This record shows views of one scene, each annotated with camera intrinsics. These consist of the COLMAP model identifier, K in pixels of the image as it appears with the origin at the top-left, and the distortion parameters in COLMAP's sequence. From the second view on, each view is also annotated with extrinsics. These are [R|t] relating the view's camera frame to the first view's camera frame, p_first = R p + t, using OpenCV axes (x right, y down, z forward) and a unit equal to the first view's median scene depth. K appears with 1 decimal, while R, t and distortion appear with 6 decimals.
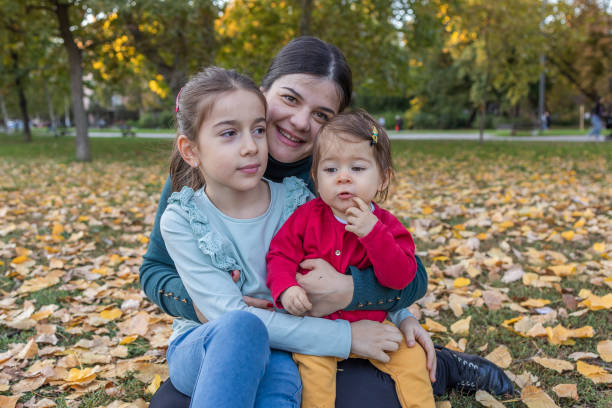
lens RADIAL K [[545.4, 0, 306.0], [0, 545.4, 204.0], [0, 0, 1]] dist [-0.007325, 0.003834]
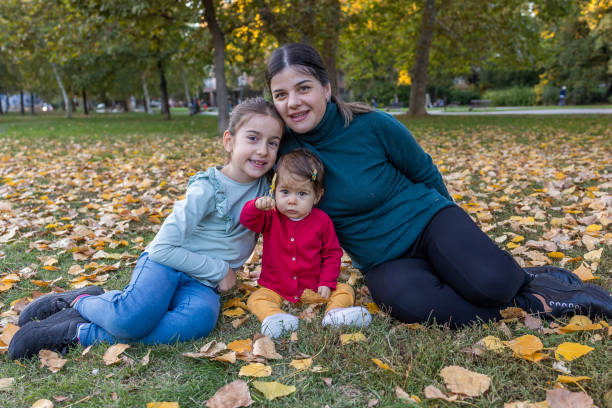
lens RADIAL K [[555.5, 0, 306.7], [0, 555.5, 212.5], [0, 0, 1]] dist [0.000928, -0.008205]
pose [[0.980557, 0.025590, -0.194557, -0.039483], [-0.016326, 0.998662, 0.049072, 0.031520], [0.195552, -0.044942, 0.979663, -0.127218]]
